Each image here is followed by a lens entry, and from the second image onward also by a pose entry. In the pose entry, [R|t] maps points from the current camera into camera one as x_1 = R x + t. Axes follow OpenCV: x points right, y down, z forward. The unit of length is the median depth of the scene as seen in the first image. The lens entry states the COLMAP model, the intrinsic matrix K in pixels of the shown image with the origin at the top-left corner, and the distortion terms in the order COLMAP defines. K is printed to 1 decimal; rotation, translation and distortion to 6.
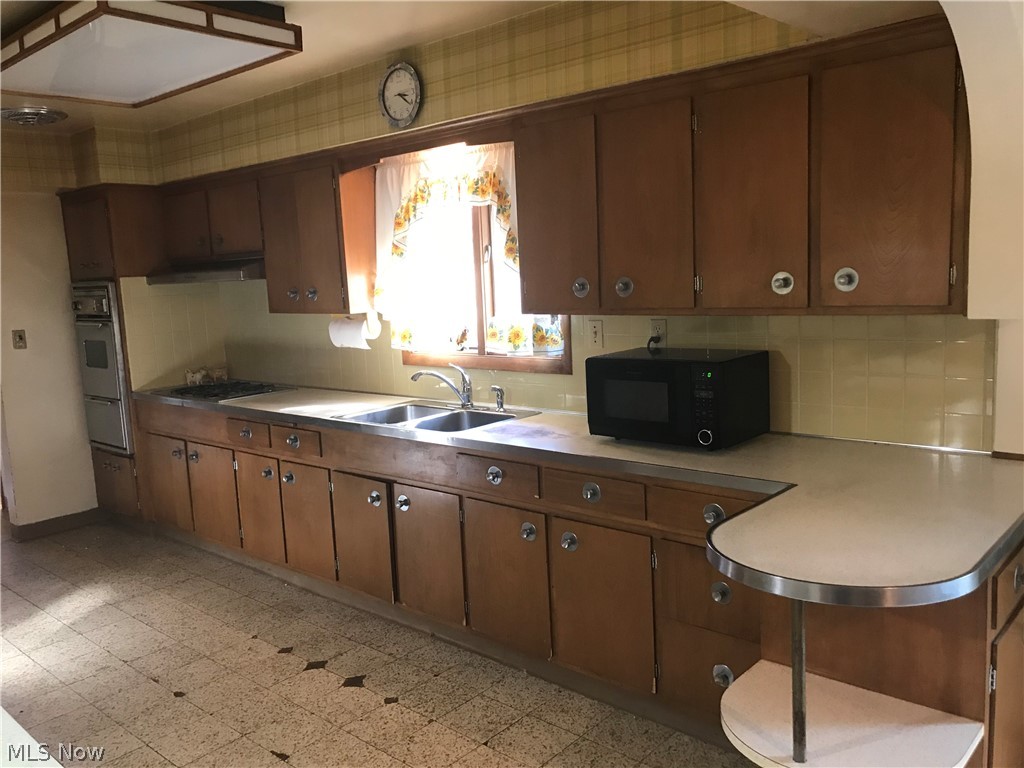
lens RADIAL K [[833.5, 0, 507.5], [0, 833.5, 386.7], [0, 0, 1]] dist [0.012353, -0.003699]
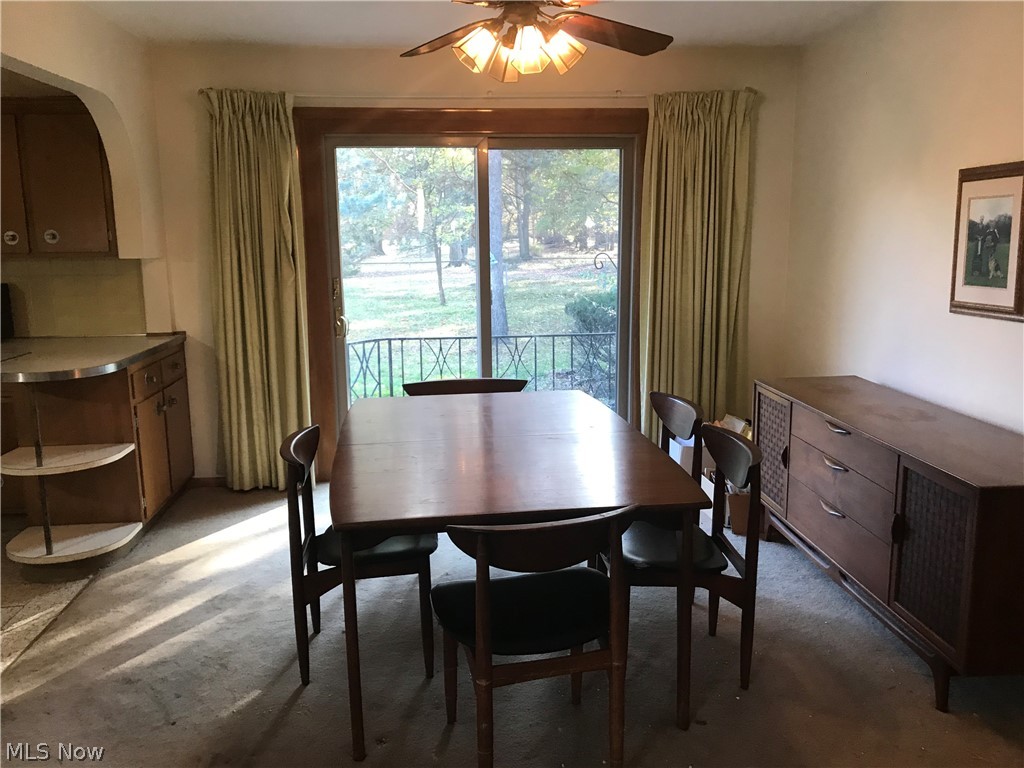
lens RADIAL K [[833.5, 0, 507.5], [0, 833.5, 386.7], [0, 0, 1]] dist [0.012353, -0.003699]
pose [[0.680659, -0.084890, 0.727666, -0.236748], [0.079791, 0.995945, 0.041550, 0.183567], [-0.728242, 0.029780, 0.684672, -0.858764]]
